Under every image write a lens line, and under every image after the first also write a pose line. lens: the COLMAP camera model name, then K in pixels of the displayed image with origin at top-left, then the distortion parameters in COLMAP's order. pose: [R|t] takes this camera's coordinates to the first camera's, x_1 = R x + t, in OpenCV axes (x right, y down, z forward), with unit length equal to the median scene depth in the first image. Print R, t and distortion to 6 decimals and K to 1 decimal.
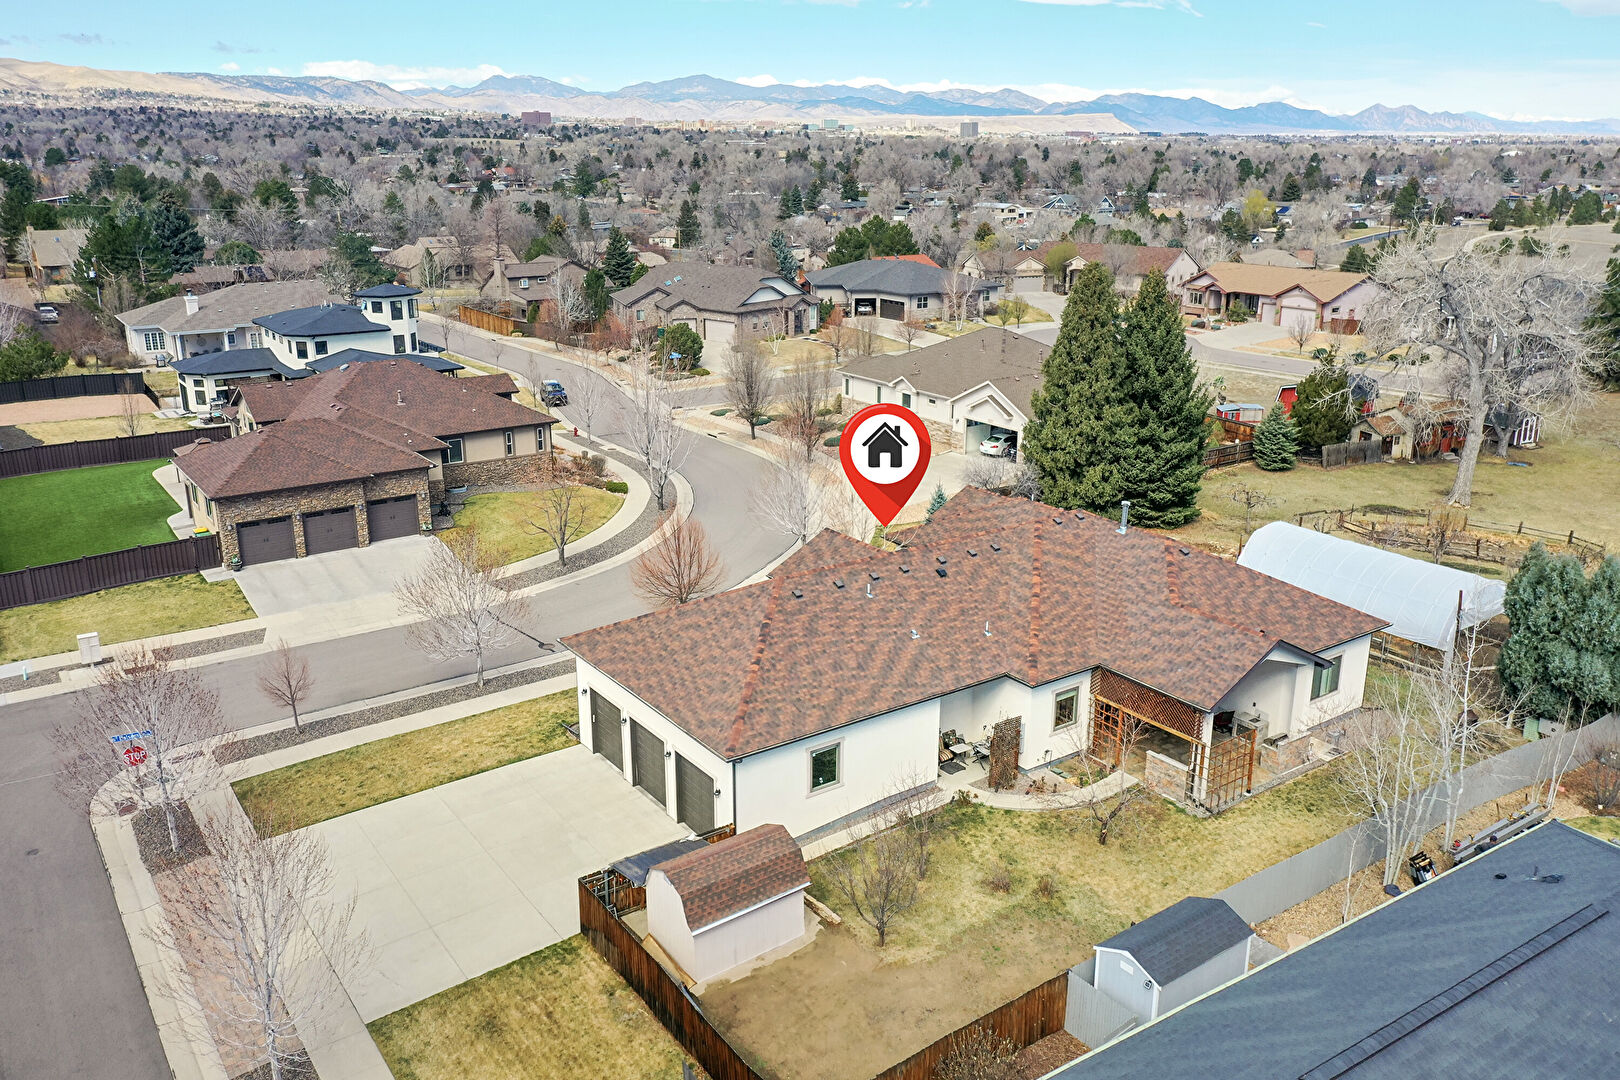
lens RADIAL K [[1272.5, 0, 810.0], [0, 1272.5, 540.0], [0, 0, 1]] dist [-0.003796, 0.015211]
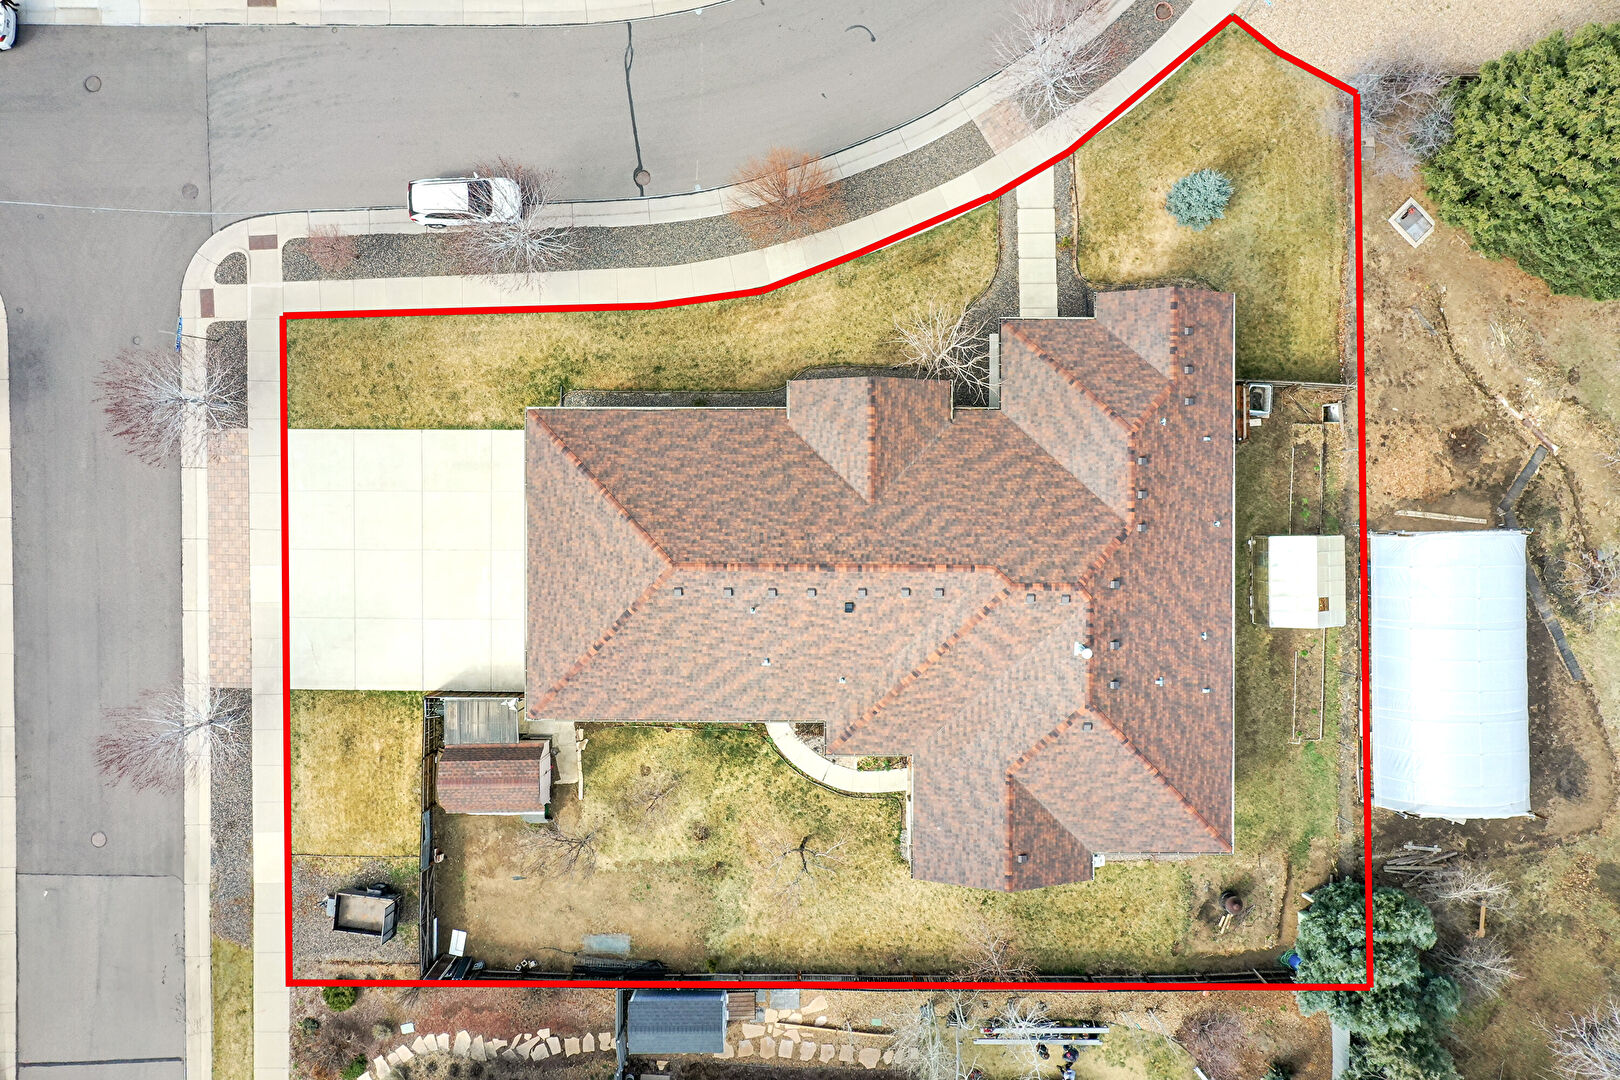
lens RADIAL K [[1276.5, 0, 803.1], [0, 1276.5, 533.2], [0, 0, 1]] dist [0.005036, 0.002203]
pose [[0.813774, 0.581123, -0.008168, 0.034629], [-0.159303, 0.236552, 0.958470, -0.633988], [0.558922, -0.778678, 0.285075, 0.519502]]
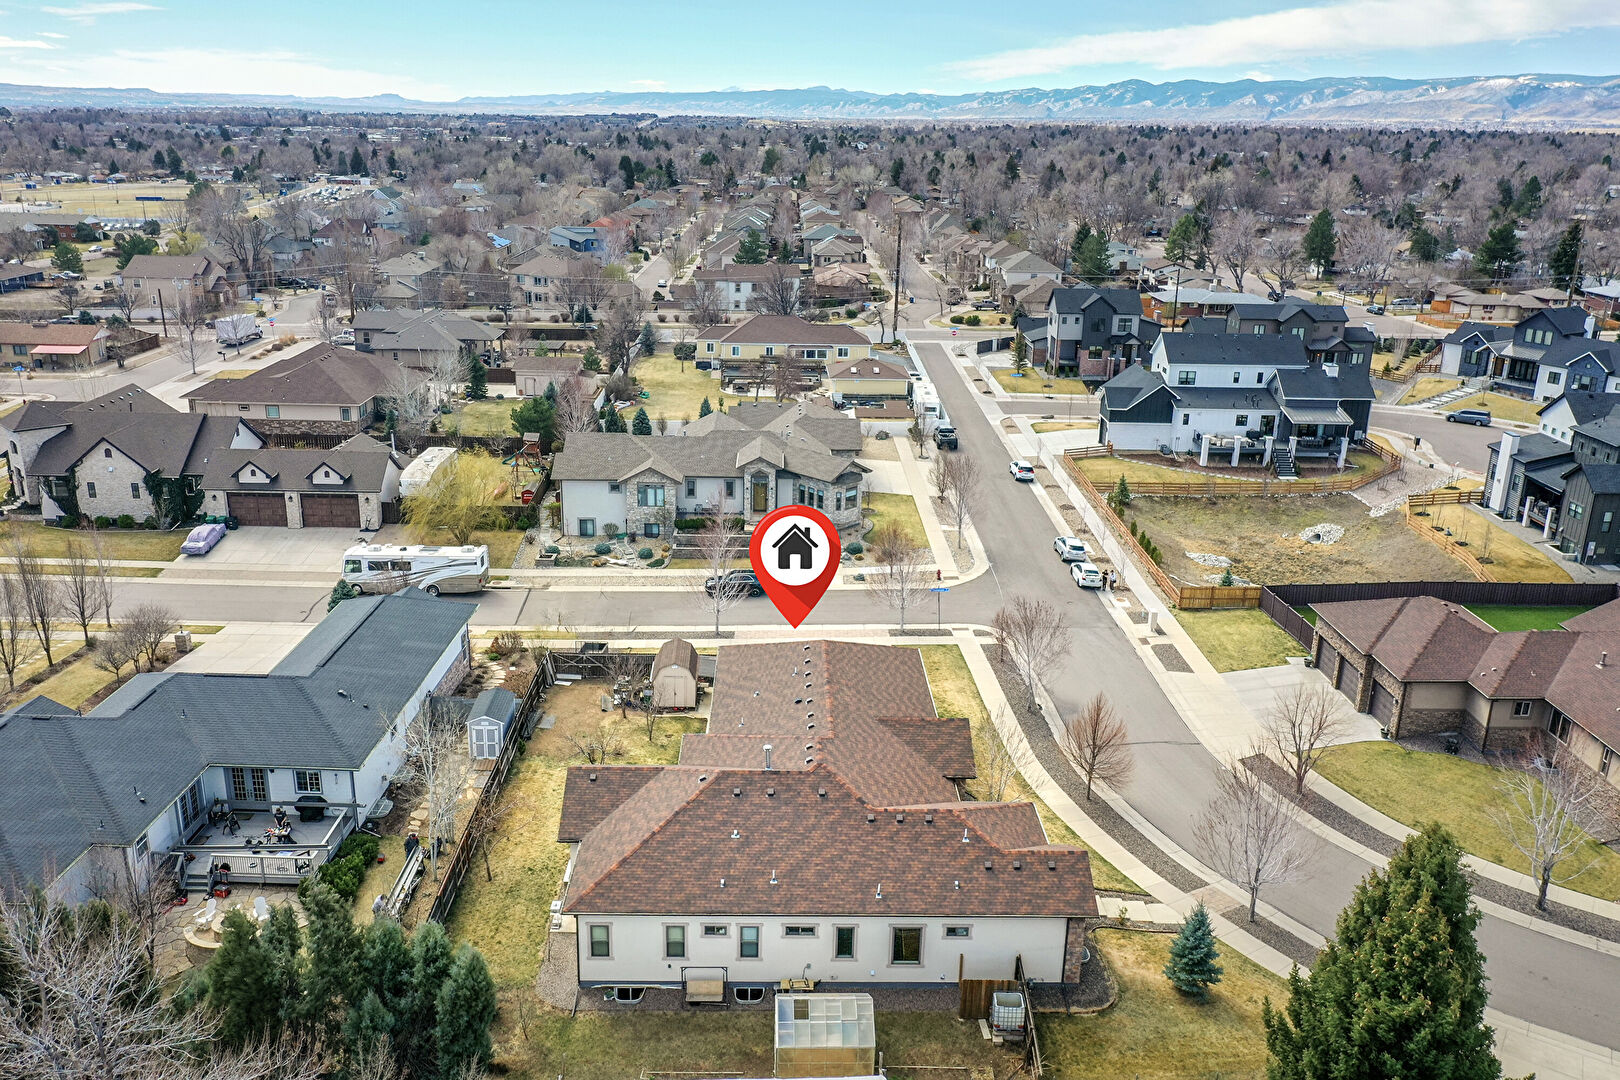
lens RADIAL K [[1272.5, 0, 810.0], [0, 1272.5, 540.0], [0, 0, 1]] dist [-0.003796, 0.015211]
pose [[-0.558556, 0.243920, -0.792791, 0.771494], [-0.267469, 0.851764, 0.450508, -0.501122], [0.785160, 0.463681, -0.410517, 1.027407]]
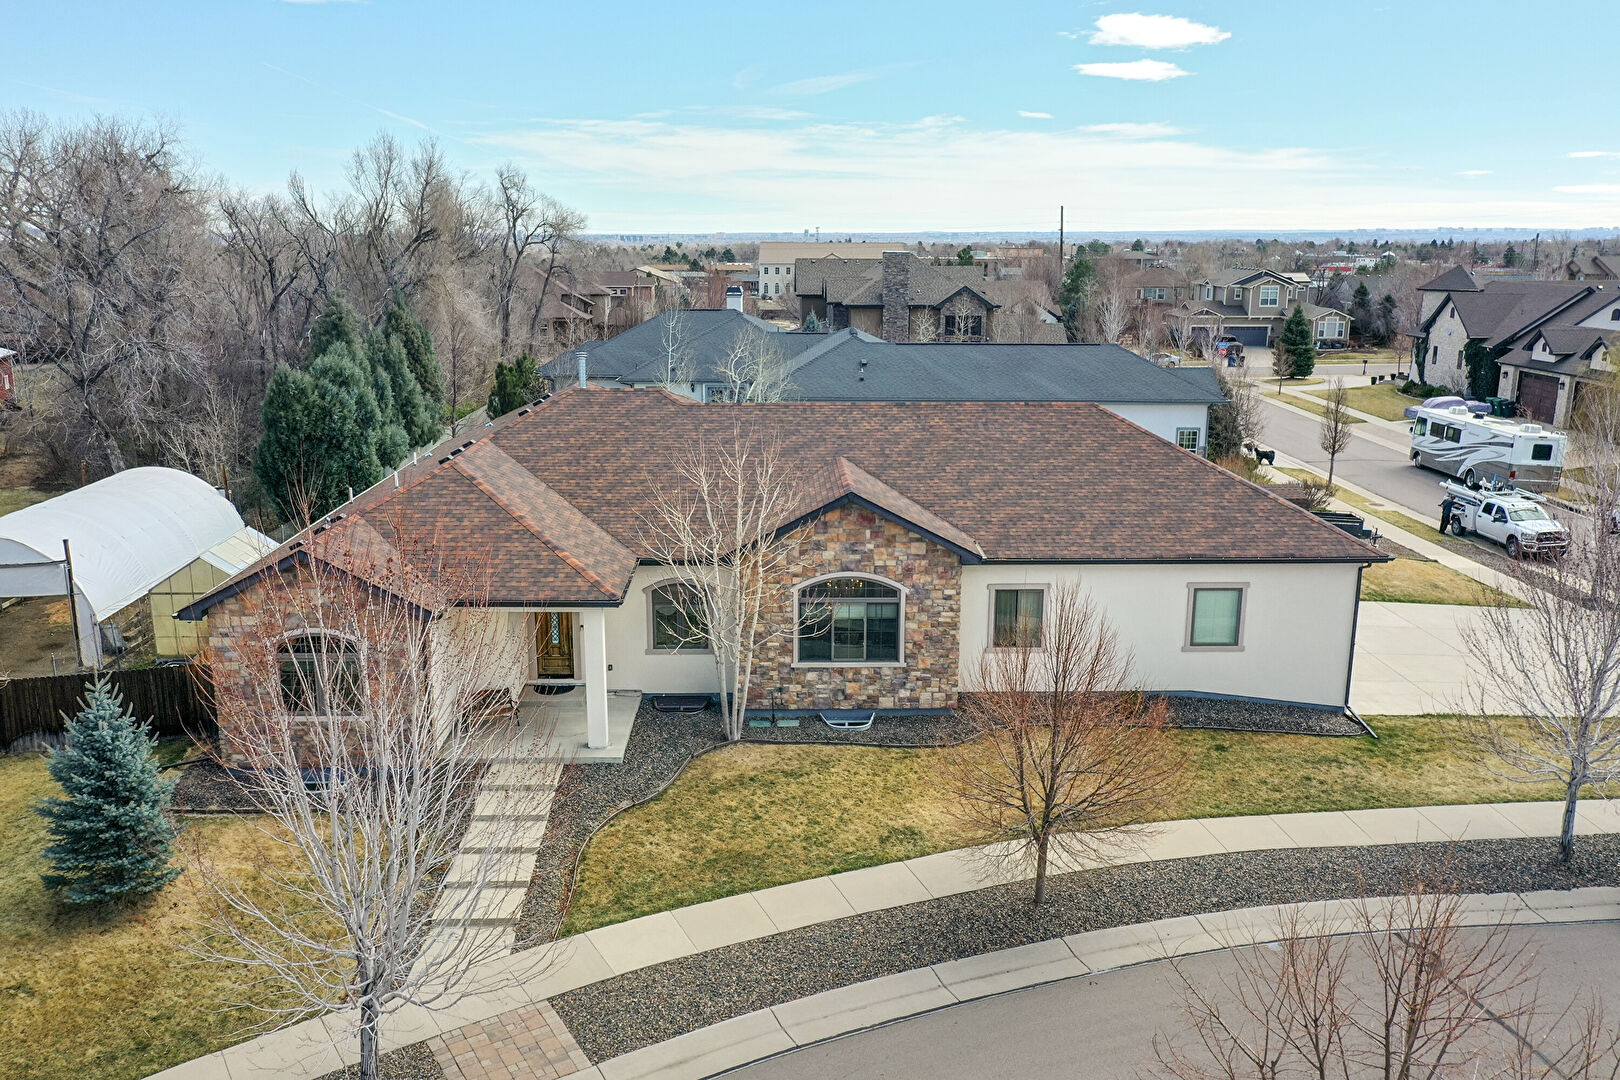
lens RADIAL K [[1276.5, 0, 803.1], [0, 1276.5, 533.2], [0, 0, 1]] dist [0.005036, 0.002203]
pose [[-0.830338, -0.127287, 0.542528, -0.206114], [0.162970, 0.875534, 0.454841, -0.189501], [-0.532897, 0.466088, -0.706245, 1.110980]]
